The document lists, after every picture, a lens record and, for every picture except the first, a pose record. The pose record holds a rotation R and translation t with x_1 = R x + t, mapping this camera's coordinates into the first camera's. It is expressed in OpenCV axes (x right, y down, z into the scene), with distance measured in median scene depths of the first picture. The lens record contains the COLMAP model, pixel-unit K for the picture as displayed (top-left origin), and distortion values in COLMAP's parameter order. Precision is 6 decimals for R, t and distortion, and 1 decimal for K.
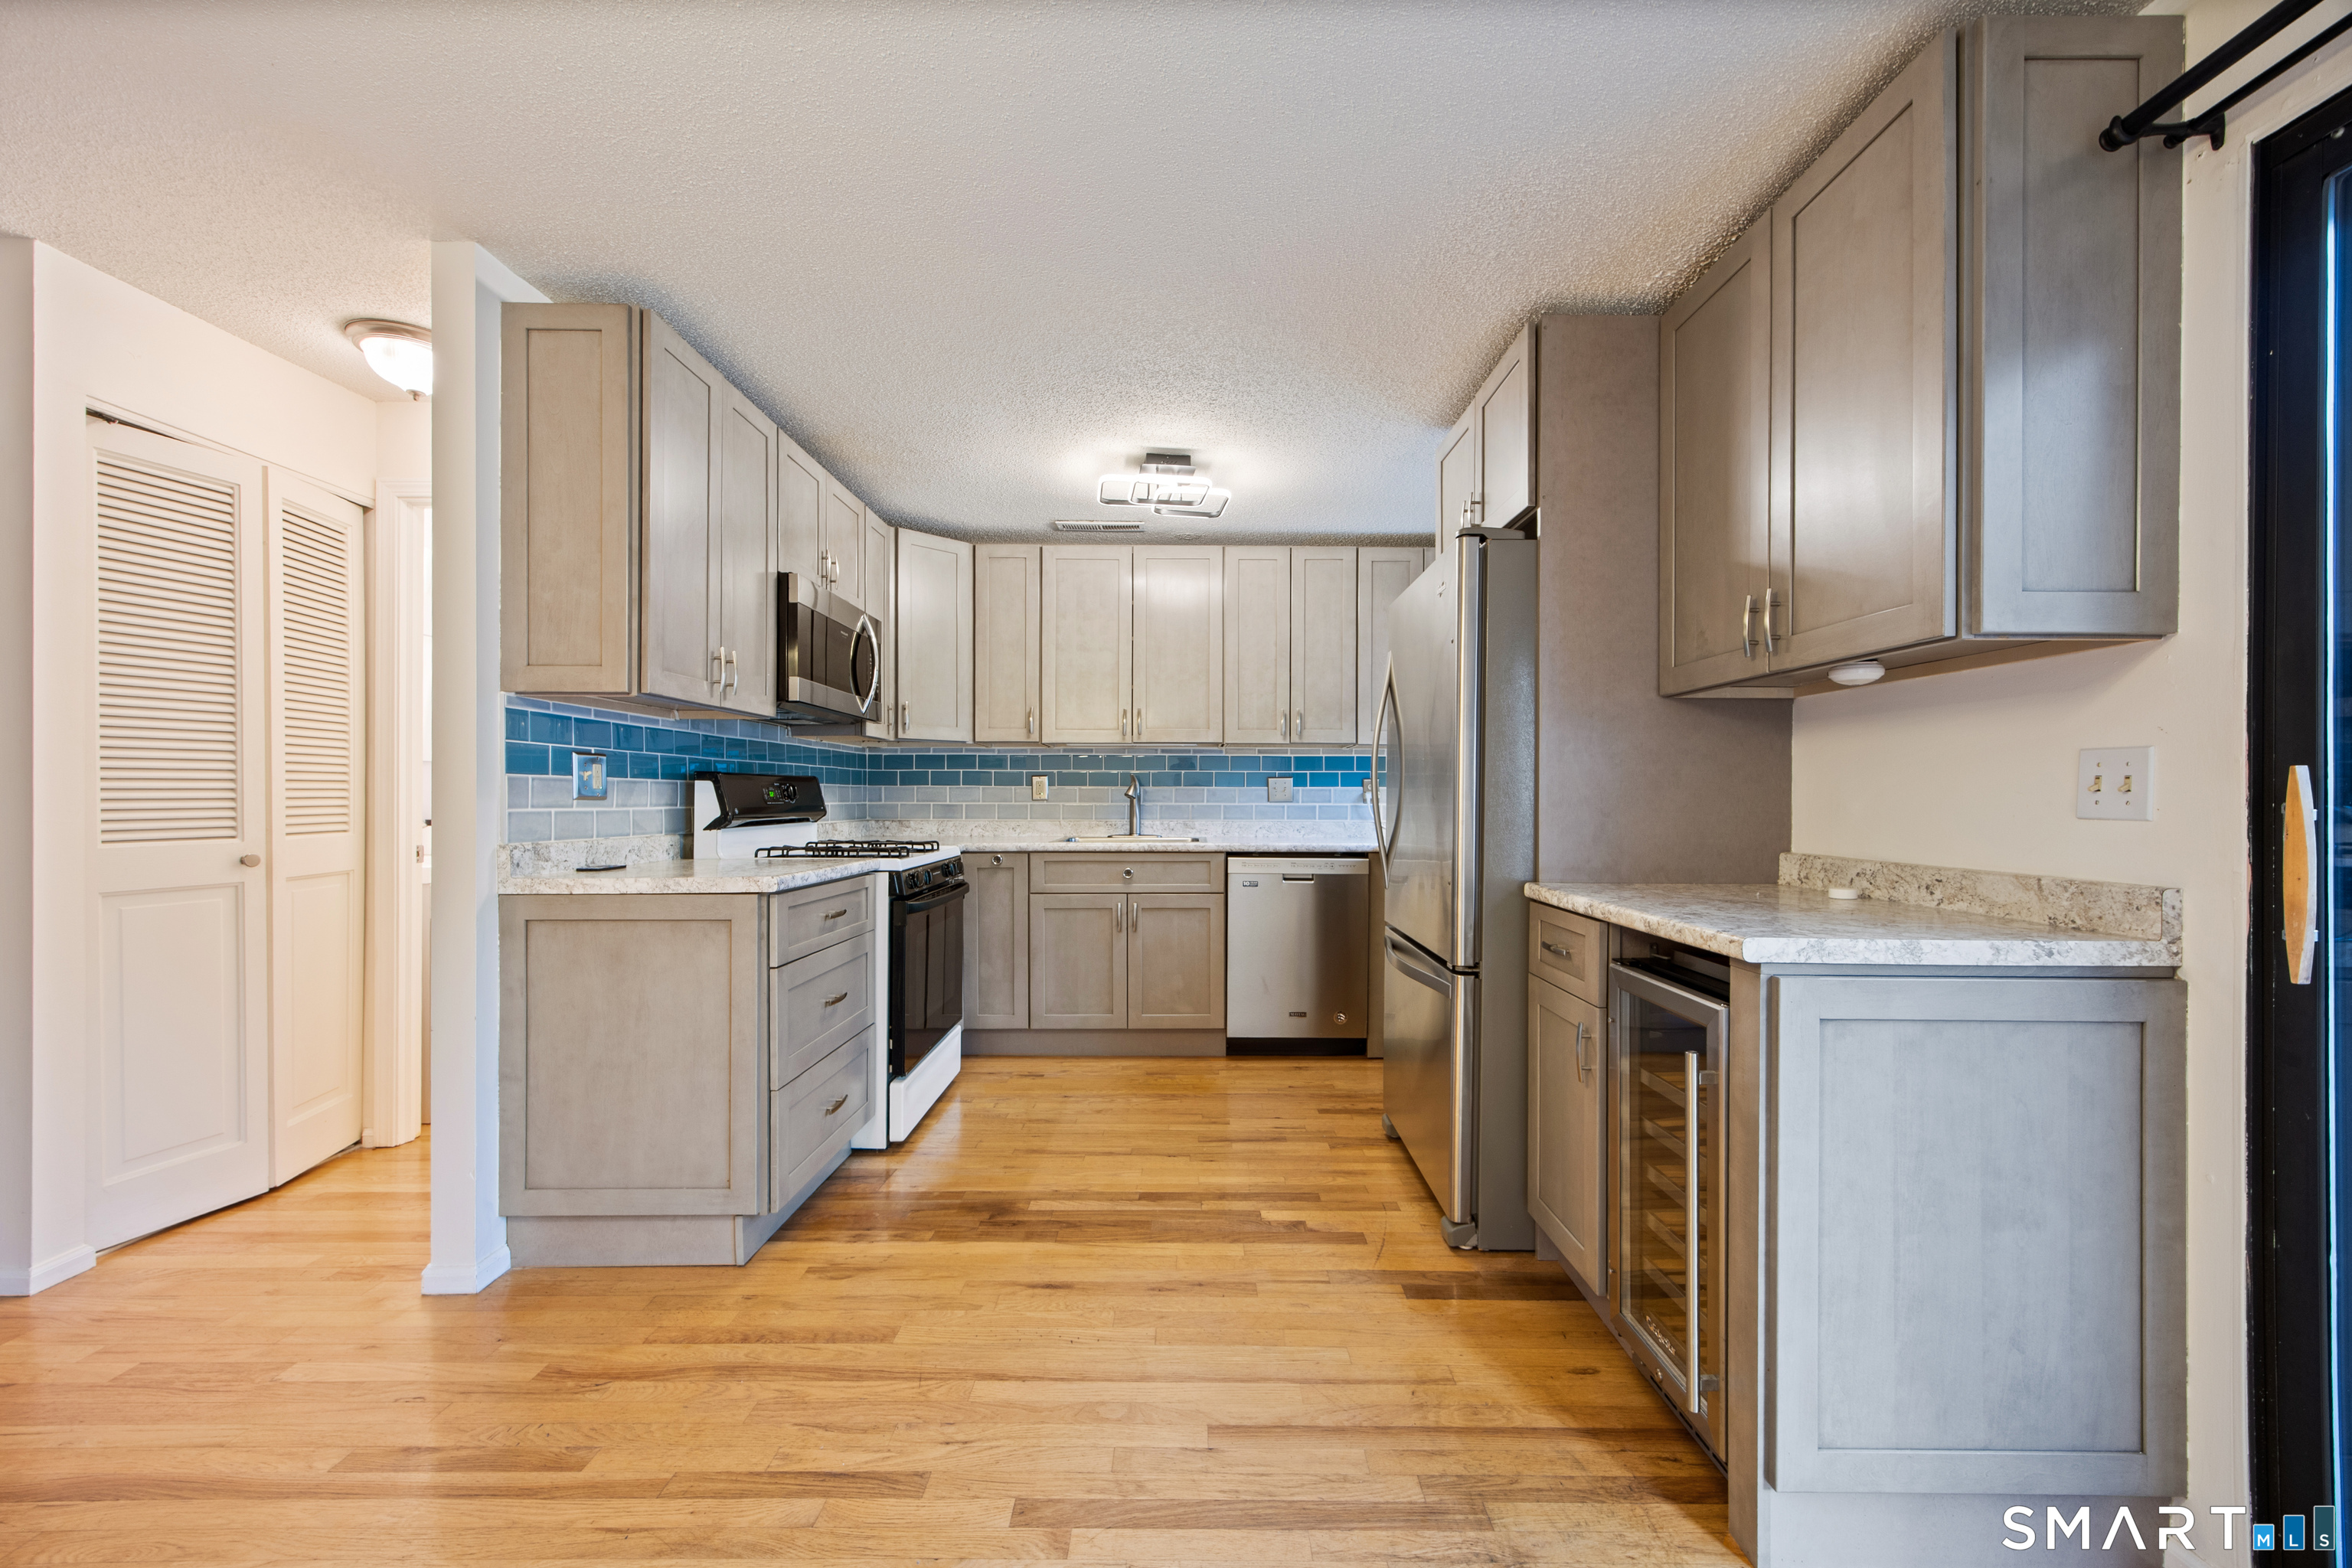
lens RADIAL K [[927.7, 0, 1171.2], [0, 927.7, 811.2], [0, 0, 1]] dist [0.002534, -0.000334]
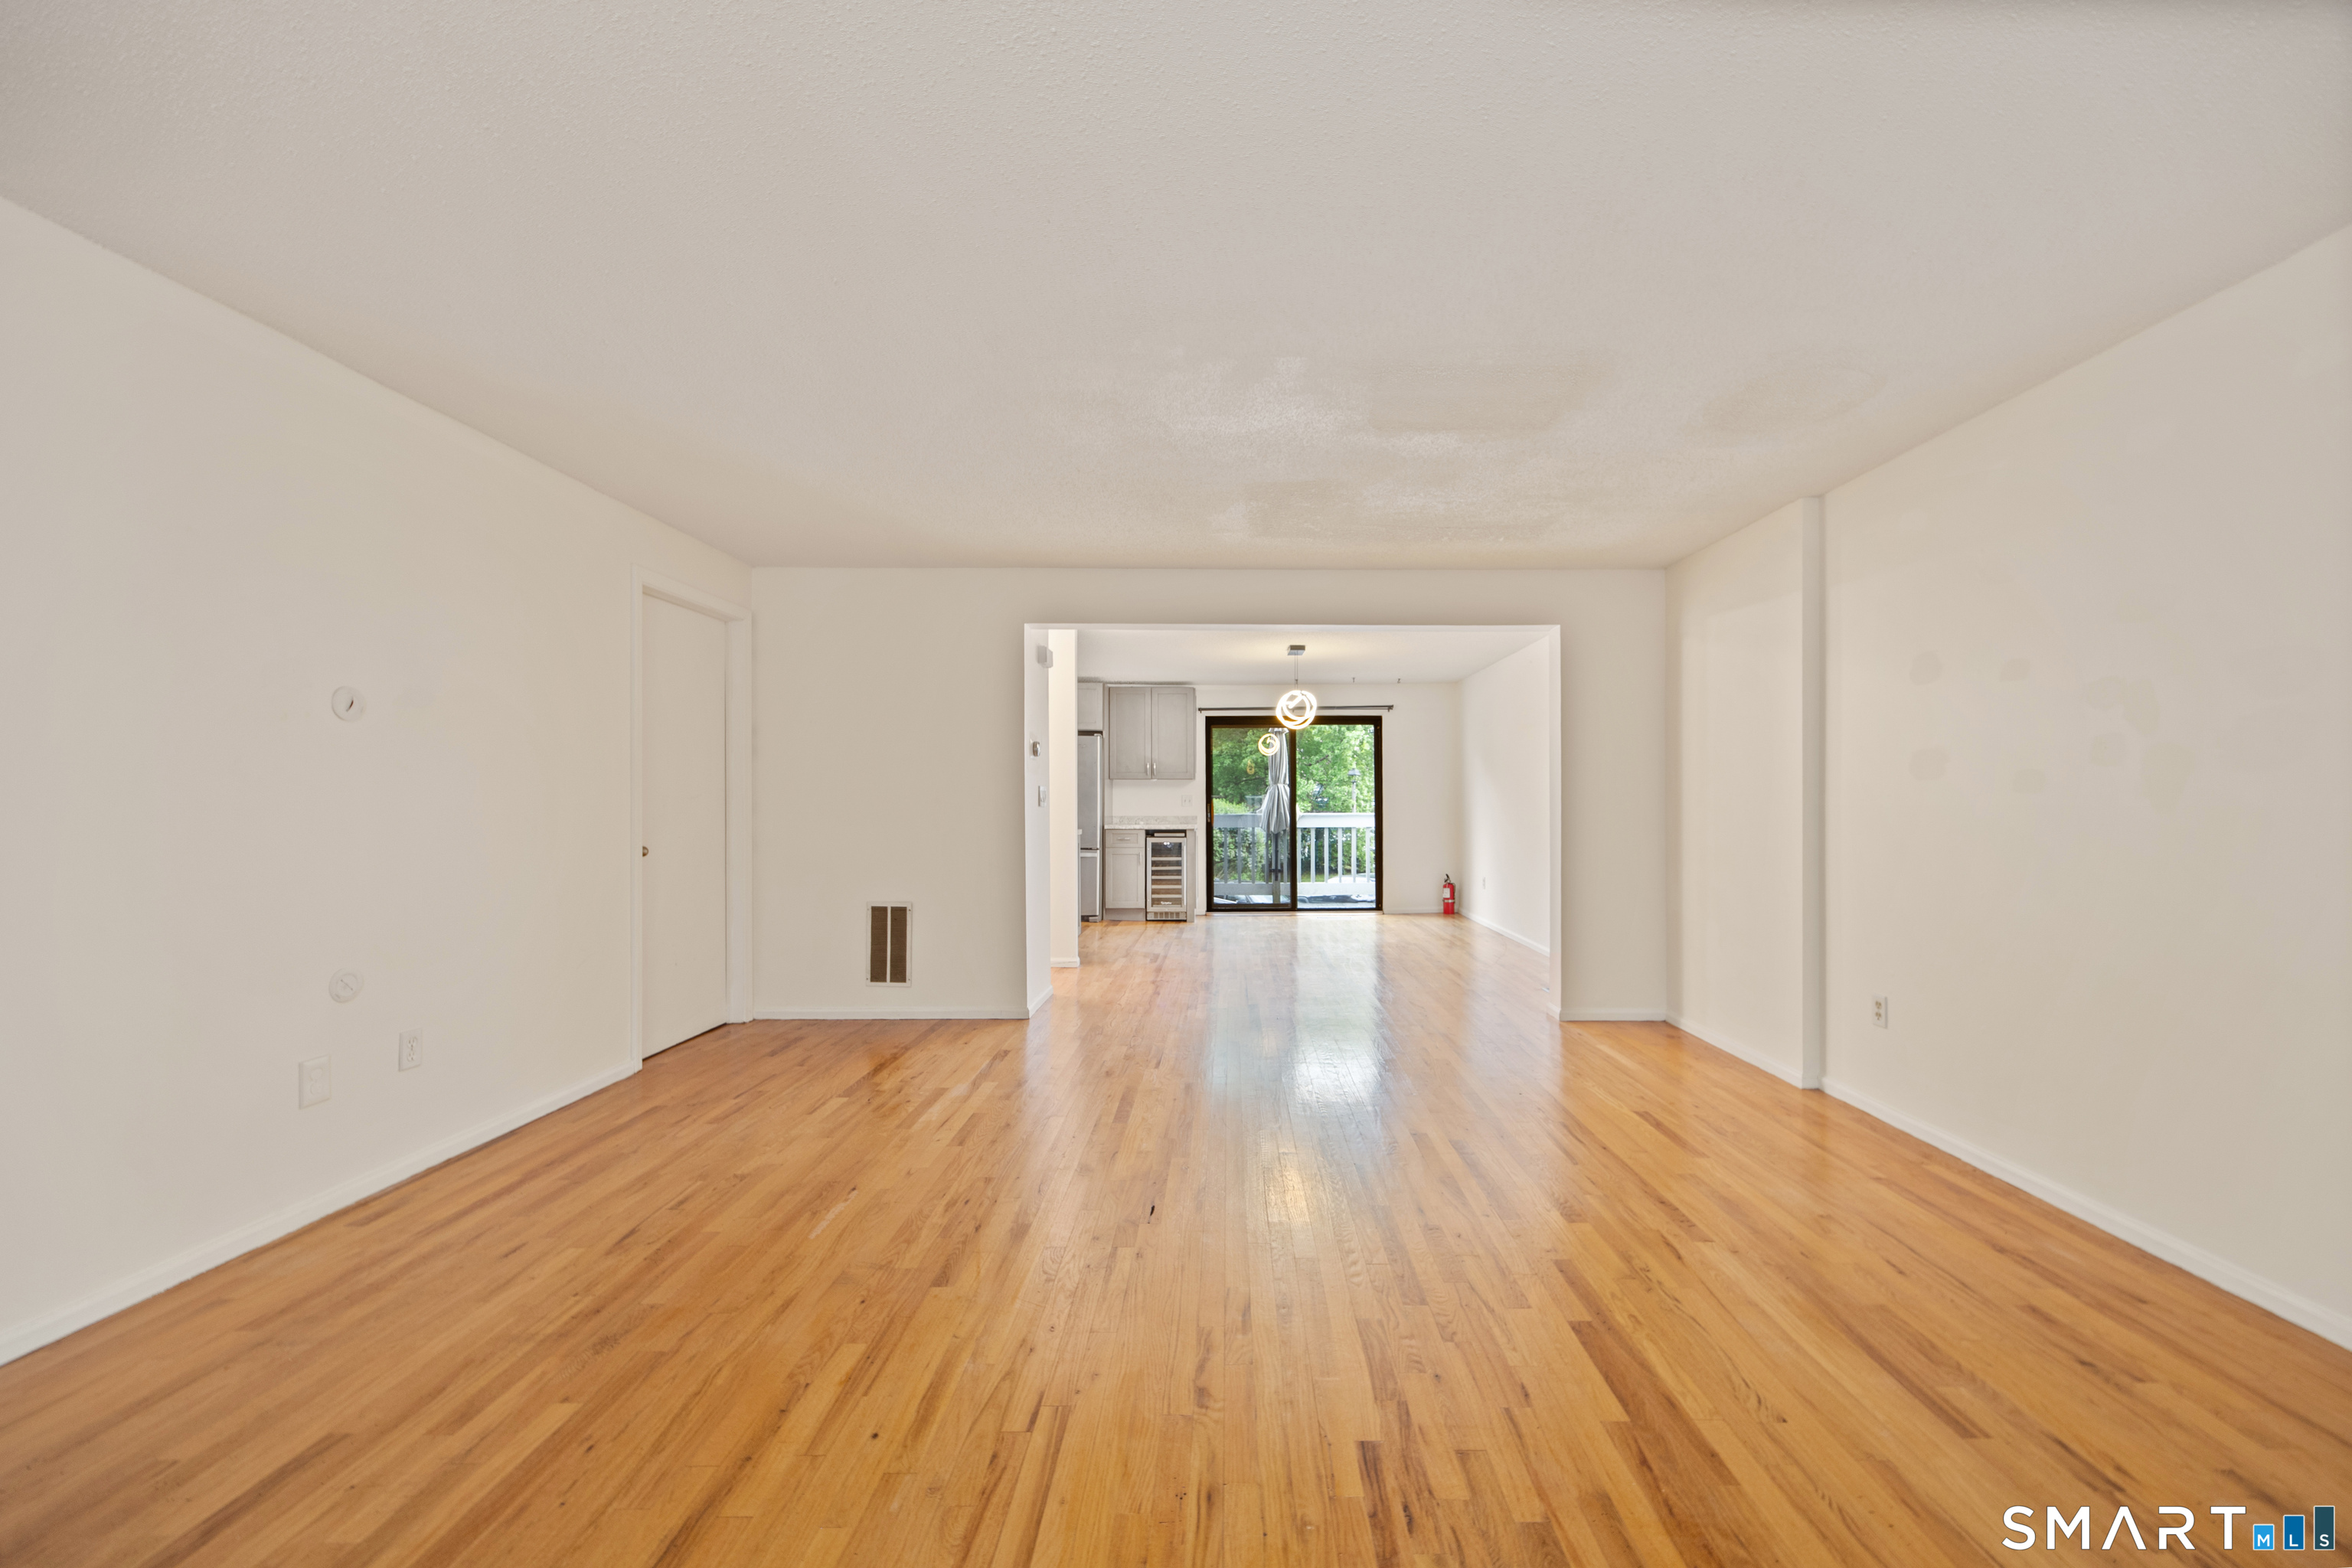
lens RADIAL K [[927.7, 0, 1225.6], [0, 927.7, 807.0], [0, 0, 1]] dist [0.002534, -0.000334]
pose [[0.009098, -0.012448, 0.999881, -2.019795], [0.014380, 0.999821, 0.012316, -0.023342], [-0.999855, 0.014267, 0.009276, 0.248512]]
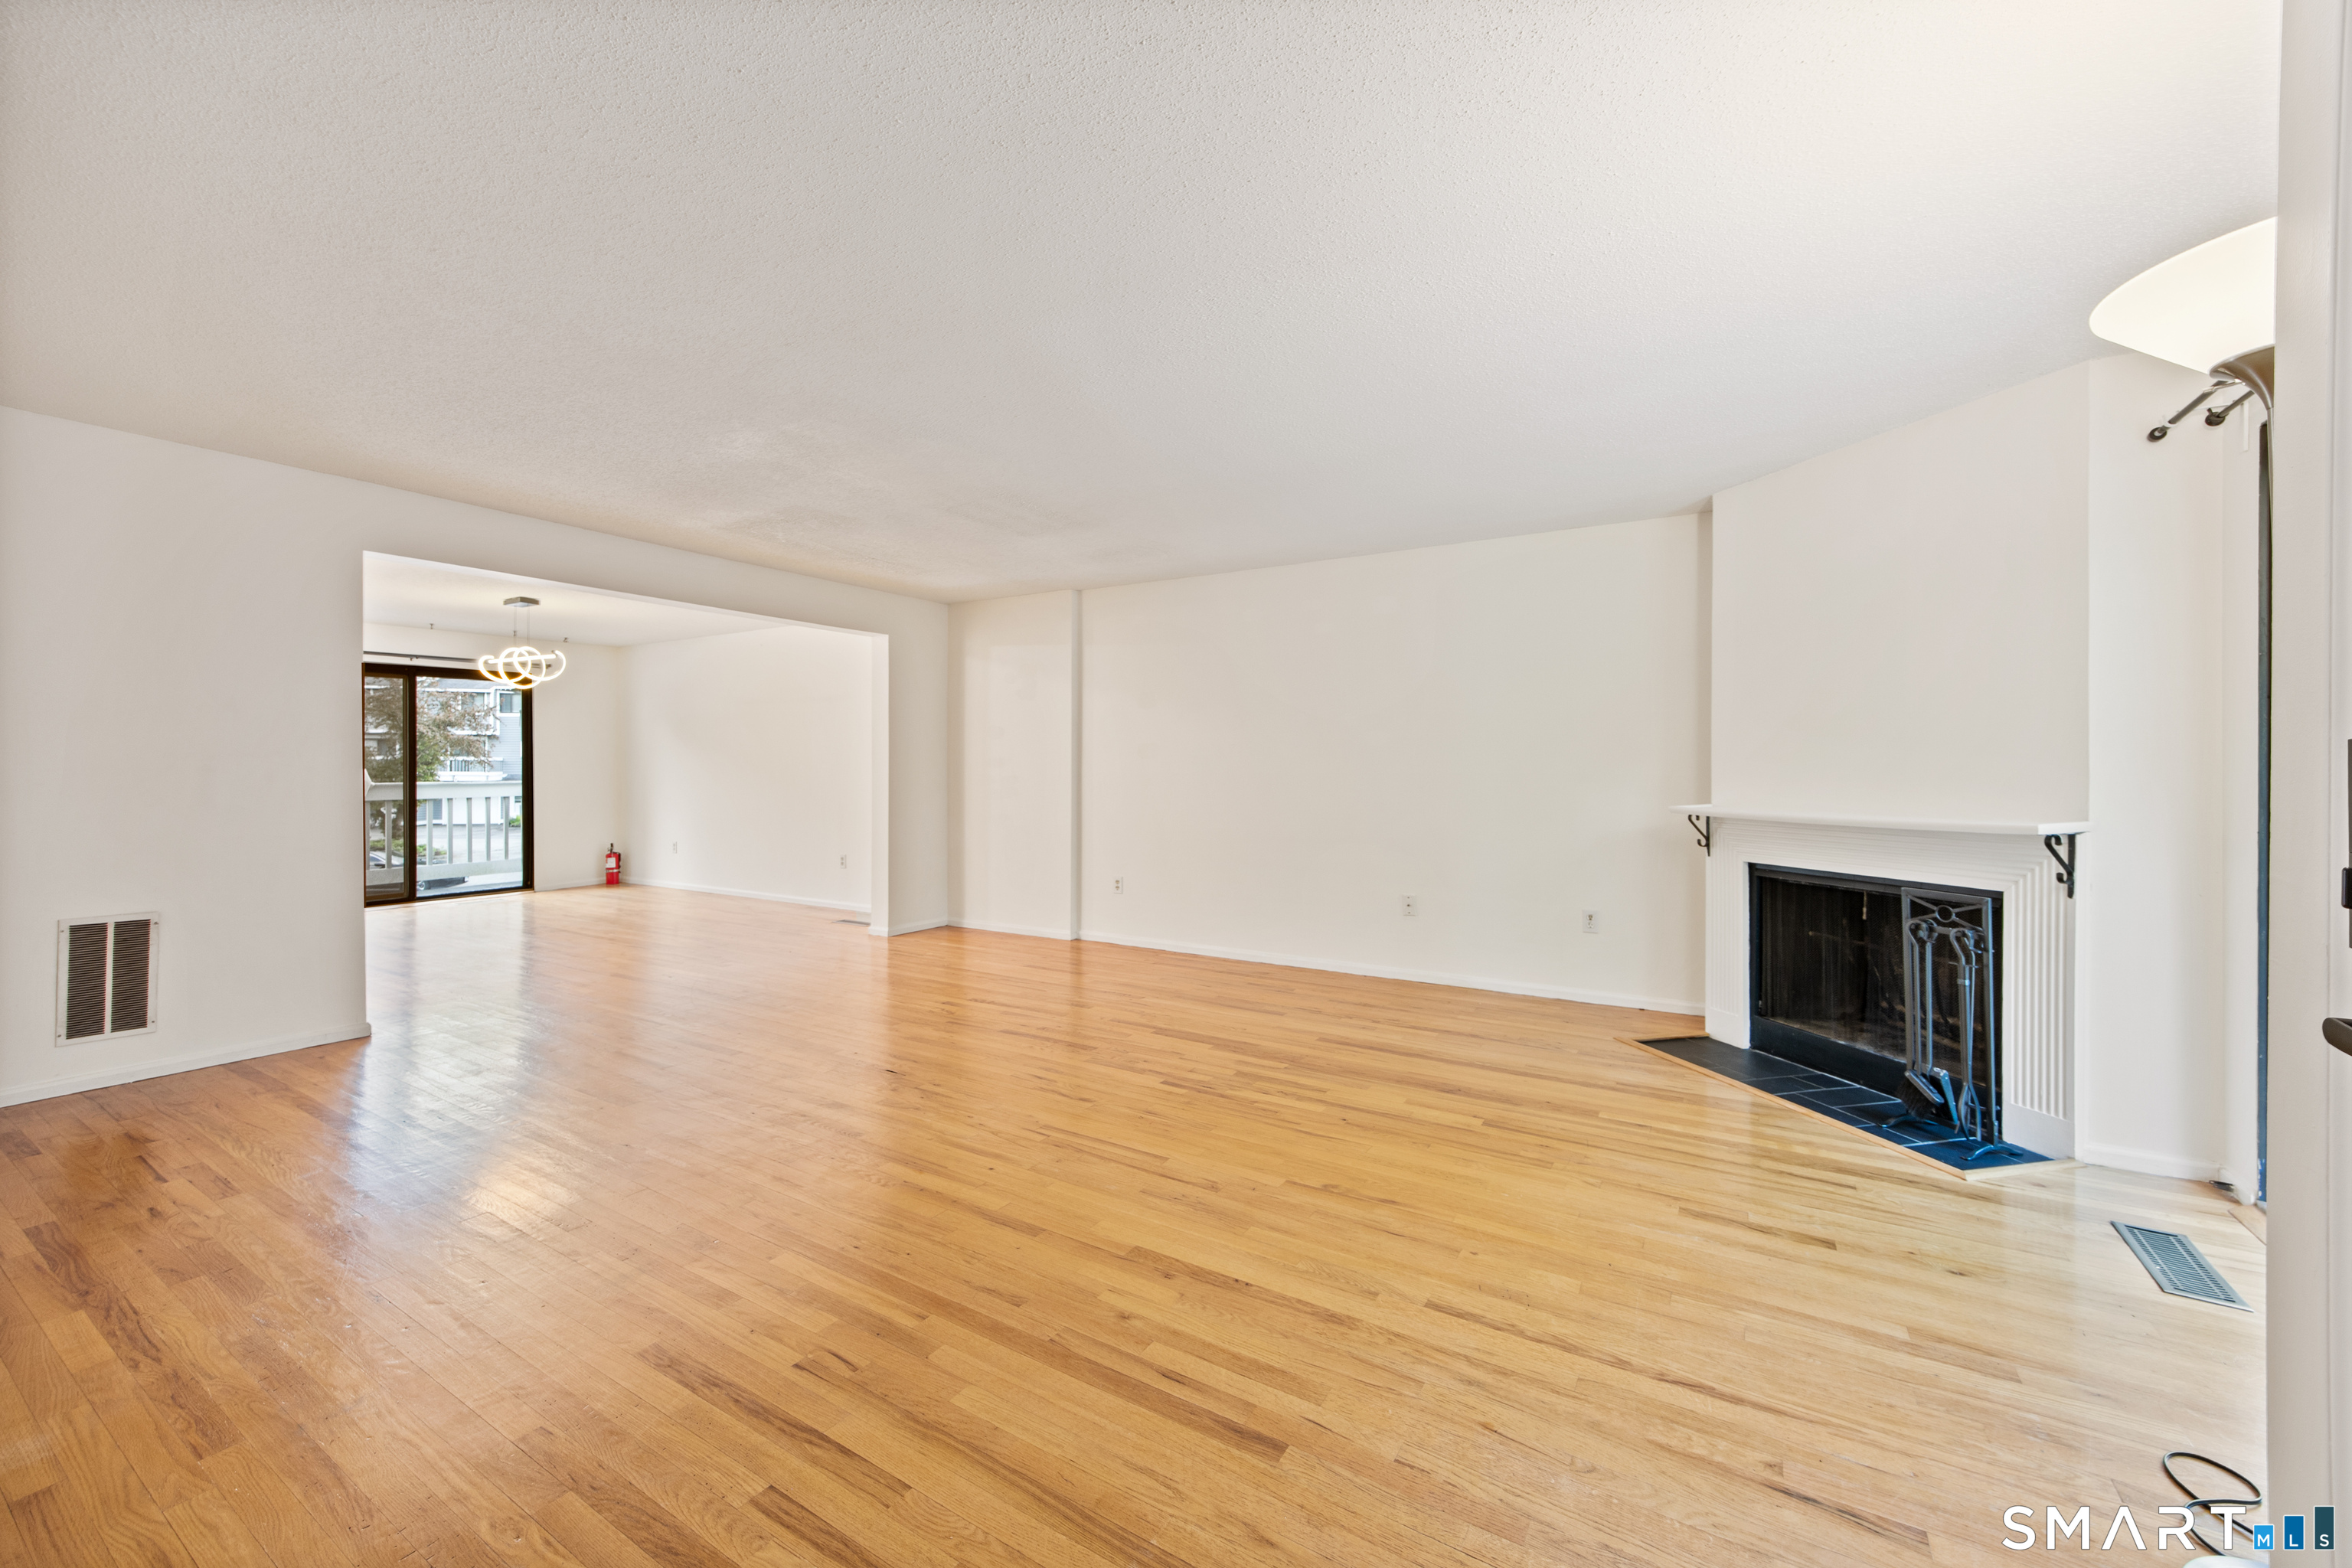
lens RADIAL K [[927.7, 0, 1187.7], [0, 927.7, 765.6], [0, 0, 1]] dist [0.002534, -0.000334]
pose [[-0.853328, -0.005040, 0.521351, -2.070595], [0.000590, 0.999943, 0.010632, -0.032125], [-0.521375, 0.009381, -0.853276, 0.912047]]
